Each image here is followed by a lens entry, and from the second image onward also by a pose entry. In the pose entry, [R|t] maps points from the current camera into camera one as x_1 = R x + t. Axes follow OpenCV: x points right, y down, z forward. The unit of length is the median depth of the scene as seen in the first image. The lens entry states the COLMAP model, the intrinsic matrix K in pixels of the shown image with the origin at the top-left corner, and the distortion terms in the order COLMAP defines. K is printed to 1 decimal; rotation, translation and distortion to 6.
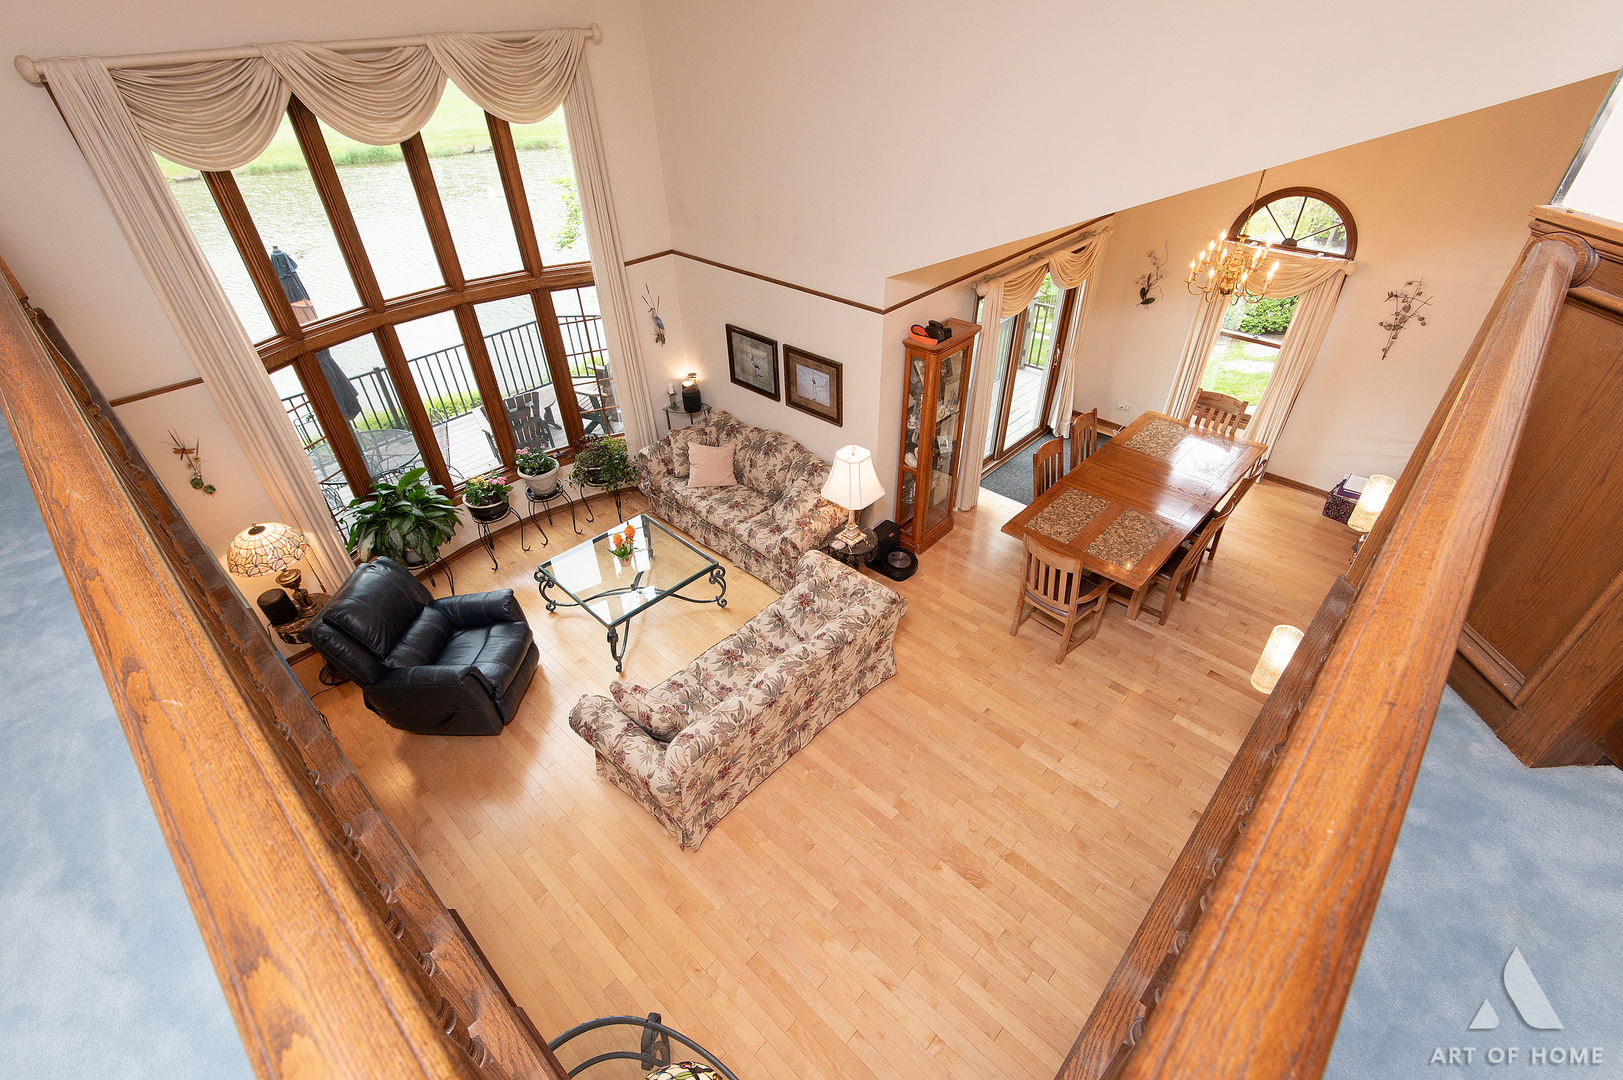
lens RADIAL K [[727.3, 0, 811.5], [0, 727.3, 540.0], [0, 0, 1]] dist [0.053097, -0.044294]
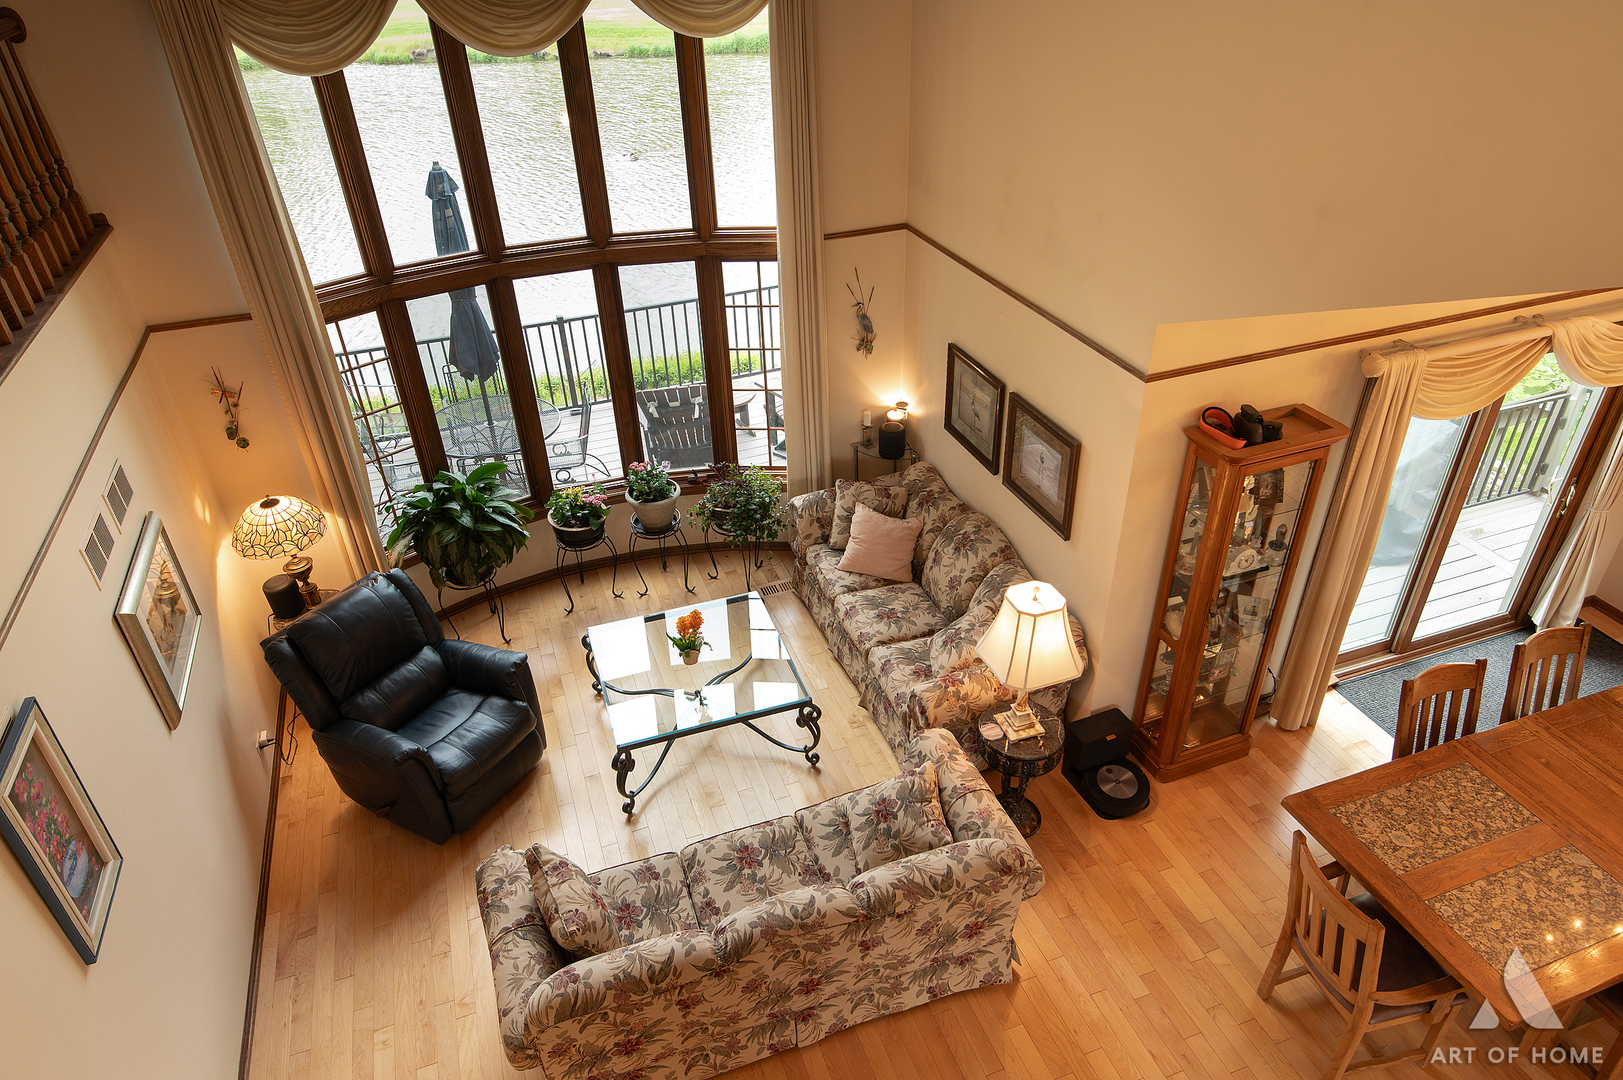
lens RADIAL K [[1027.3, 0, 811.5], [0, 1027.3, 540.0], [0, 0, 1]] dist [0.025250, -0.002202]
pose [[0.893036, 0.242390, -0.379123, 0.173652], [-0.259837, 0.965638, 0.005322, -0.103976], [0.367386, 0.093757, 0.925331, 0.126484]]
